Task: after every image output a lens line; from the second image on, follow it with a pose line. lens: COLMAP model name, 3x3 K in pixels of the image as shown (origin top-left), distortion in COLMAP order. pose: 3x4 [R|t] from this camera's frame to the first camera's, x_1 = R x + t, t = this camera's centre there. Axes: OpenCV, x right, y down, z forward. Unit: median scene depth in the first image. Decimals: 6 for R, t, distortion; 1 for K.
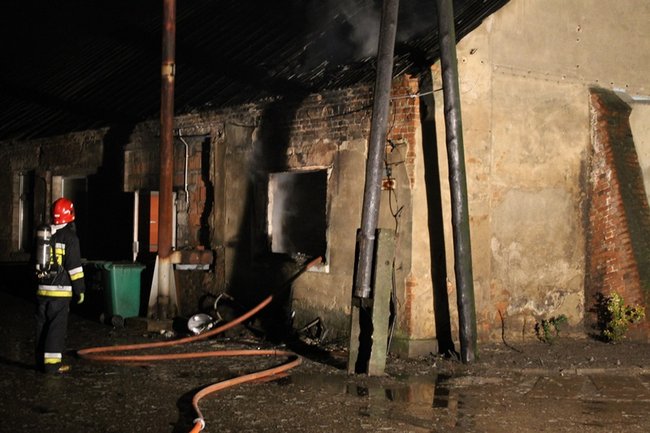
lens RADIAL K [[1082.4, 0, 325.3], [0, 1082.4, 213.2], [0, 0, 1]] dist [-0.003746, 0.000000]
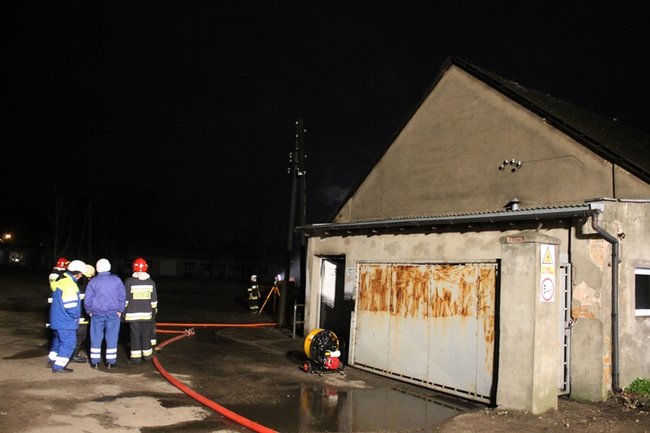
lens RADIAL K [[552.3, 0, 327.1], [0, 552.3, 222.0], [0, 0, 1]] dist [-0.161149, 0.141464]
pose [[-0.005524, -0.109988, -0.993918, 1.363667], [-0.026423, 0.993602, -0.109806, 0.013390], [0.999636, 0.025655, -0.008395, 0.904598]]
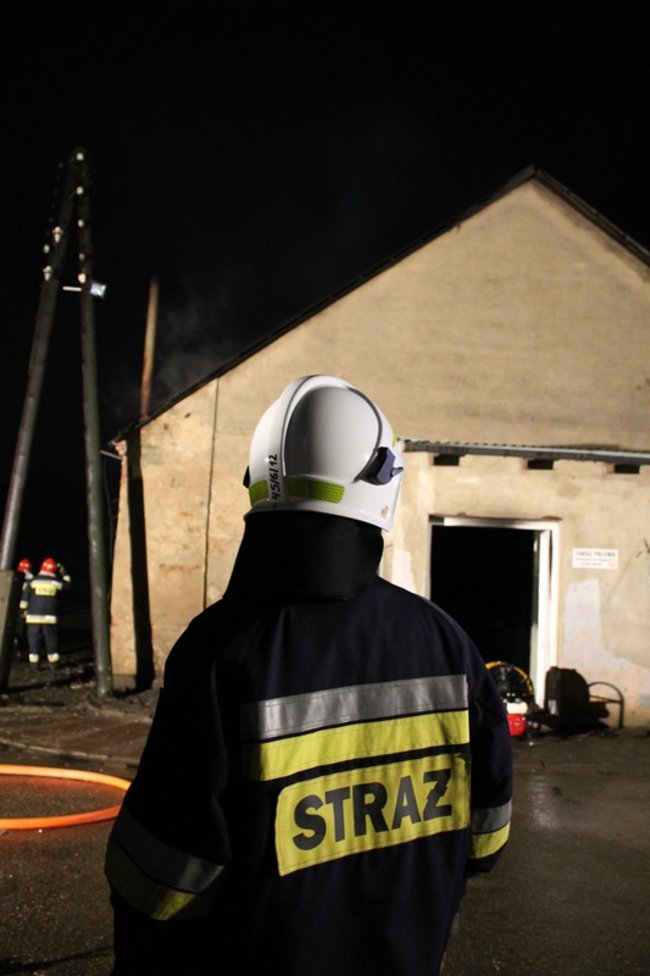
lens RADIAL K [[829.3, 0, 329.2], [0, 829.3, 488.0], [0, 0, 1]] dist [-0.161149, 0.141464]
pose [[0.845541, -0.041246, -0.532315, 0.651079], [-0.018393, 0.994170, -0.106248, 0.009864], [0.533594, 0.099628, 0.839852, 0.350772]]
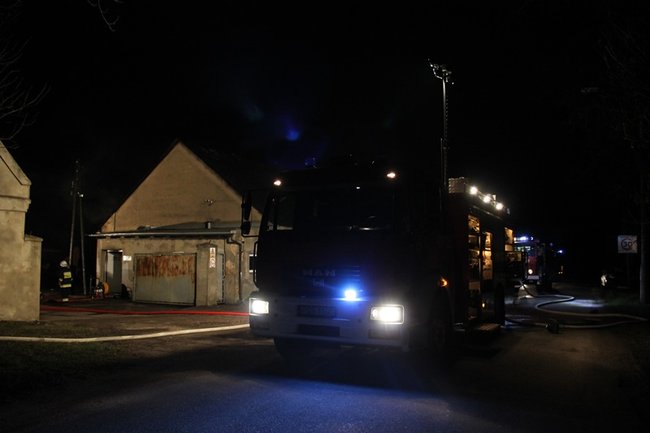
lens RADIAL K [[552.3, 0, 324.8], [0, 552.3, 218.6], [0, 0, 1]] dist [-0.161149, 0.141464]
pose [[0.464101, -0.081452, -0.882029, 2.217654], [0.023699, 0.996549, -0.079558, 0.019558], [0.885465, 0.016020, 0.464430, 0.709112]]
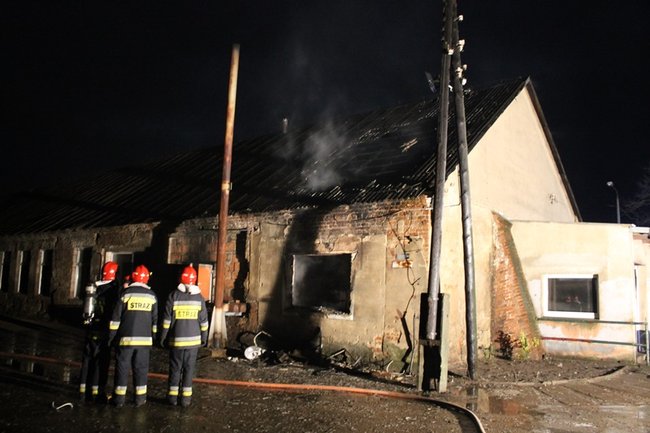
lens RADIAL K [[552.3, 0, 322.9], [0, 552.3, 215.1], [0, 0, 1]] dist [-0.161149, 0.141464]
pose [[0.962951, 0.052547, 0.264507, -0.251034], [-0.021189, 0.992543, -0.120040, 0.000808], [-0.268843, 0.109988, 0.956884, 0.240449]]
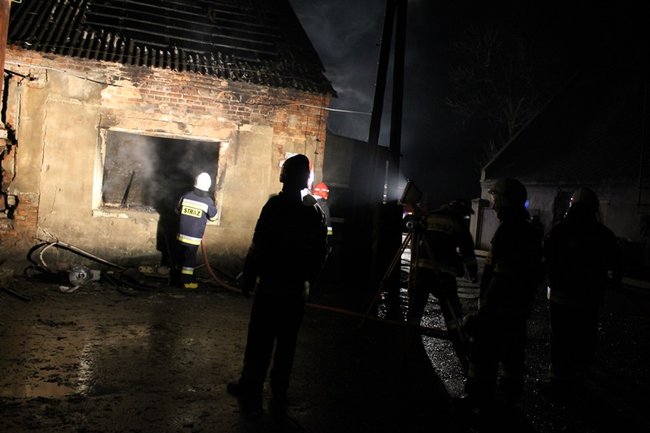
lens RADIAL K [[552.3, 0, 326.5], [0, 552.3, 215.0], [0, 0, 1]] dist [-0.161149, 0.141464]
pose [[0.250779, -0.003572, 0.968038, -0.572880], [-0.097519, 0.994813, 0.028933, 0.012125], [-0.963120, -0.101658, 0.249130, 0.716742]]
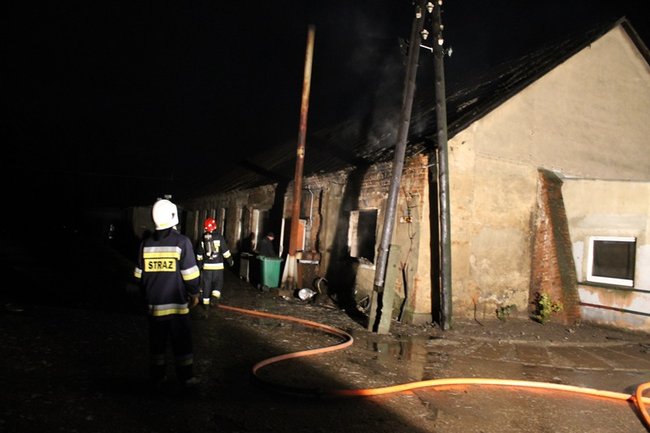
lens RADIAL K [[552.3, 0, 325.9], [0, 552.3, 214.0], [0, 0, 1]] dist [-0.161149, 0.141464]
pose [[0.980833, 0.050620, -0.188158, 0.085325], [-0.058766, 0.997549, -0.037968, 0.004402], [0.185775, 0.048298, 0.981404, 0.128671]]
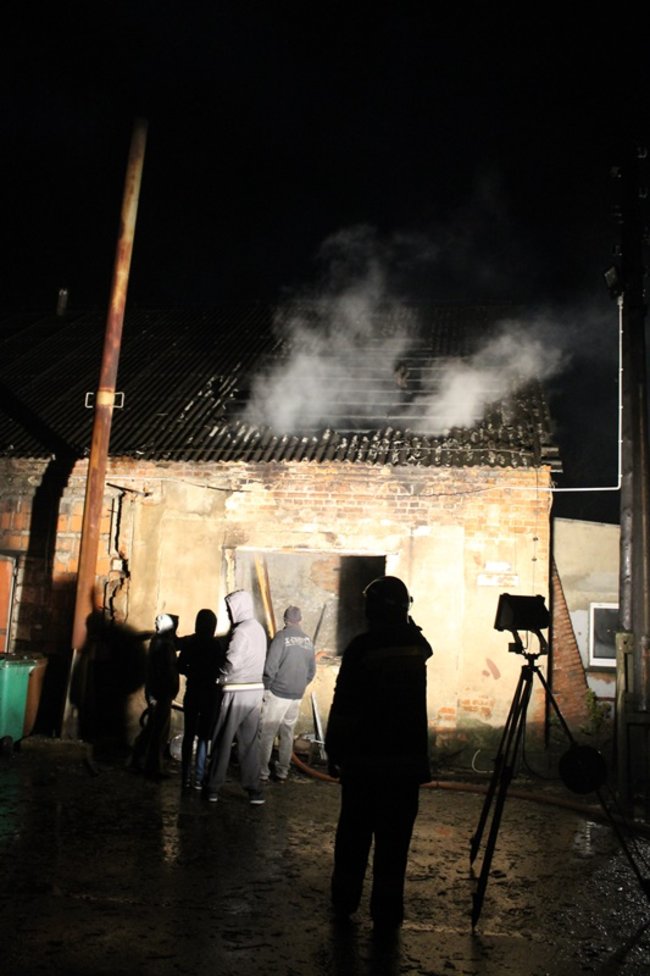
lens RADIAL K [[829.3, 0, 328.1], [0, 829.3, 490.7], [0, 0, 1]] dist [-0.161149, 0.141464]
pose [[0.686067, 0.138699, 0.714195, -0.503455], [-0.051361, 0.988444, -0.142621, 0.004414], [-0.725723, 0.061166, 0.685262, 0.580104]]
